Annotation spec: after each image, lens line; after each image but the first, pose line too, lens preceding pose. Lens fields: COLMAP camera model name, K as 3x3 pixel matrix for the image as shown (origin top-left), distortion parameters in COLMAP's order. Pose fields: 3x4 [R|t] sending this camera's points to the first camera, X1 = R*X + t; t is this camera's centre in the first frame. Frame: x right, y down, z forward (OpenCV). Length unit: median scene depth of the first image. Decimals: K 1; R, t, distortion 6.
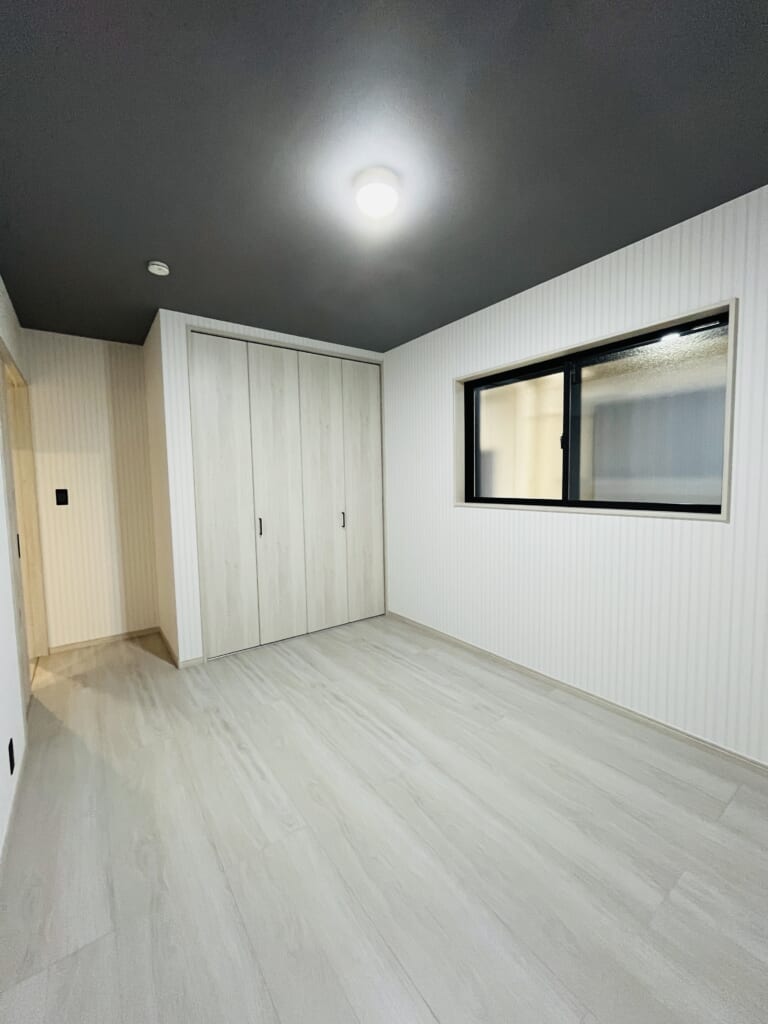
lens RADIAL K [[411.0, 0, 391.2], [0, 411.0, 510.6], [0, 0, 1]] dist [-0.007647, -0.000106]
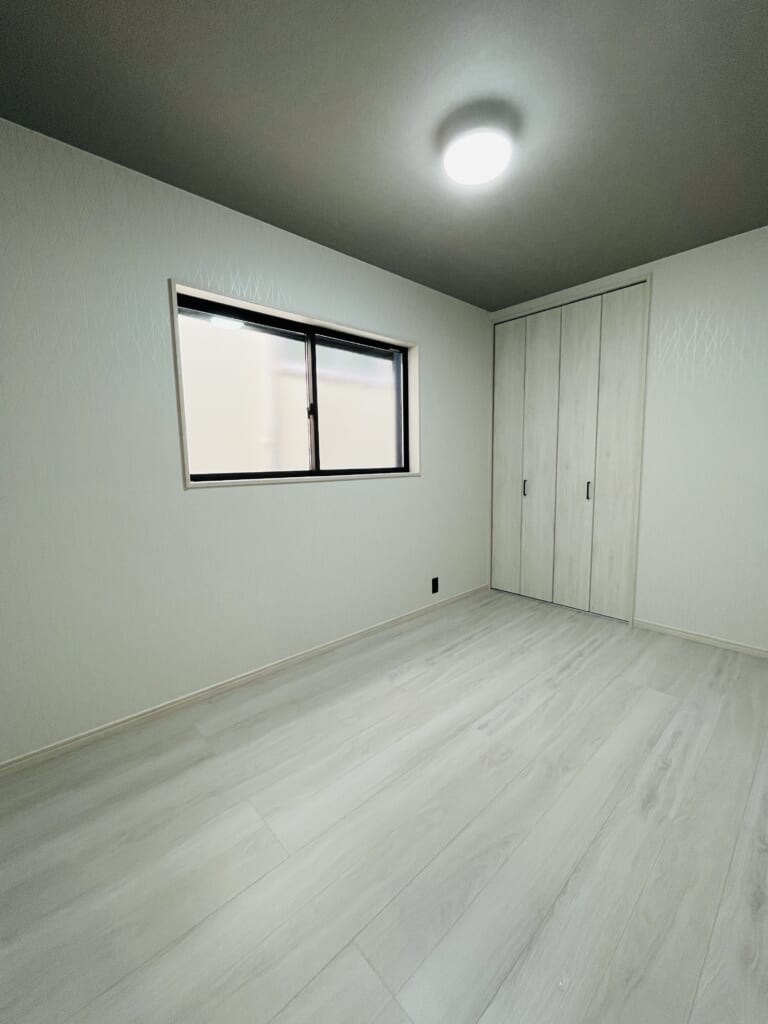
lens RADIAL K [[411.0, 0, 391.2], [0, 411.0, 510.6], [0, 0, 1]] dist [-0.007647, -0.000106]
pose [[-0.097393, -0.100071, 0.990202, -0.834663], [0.096809, 0.989261, 0.109498, -0.029268], [-0.990526, 0.106525, -0.086659, 1.233836]]
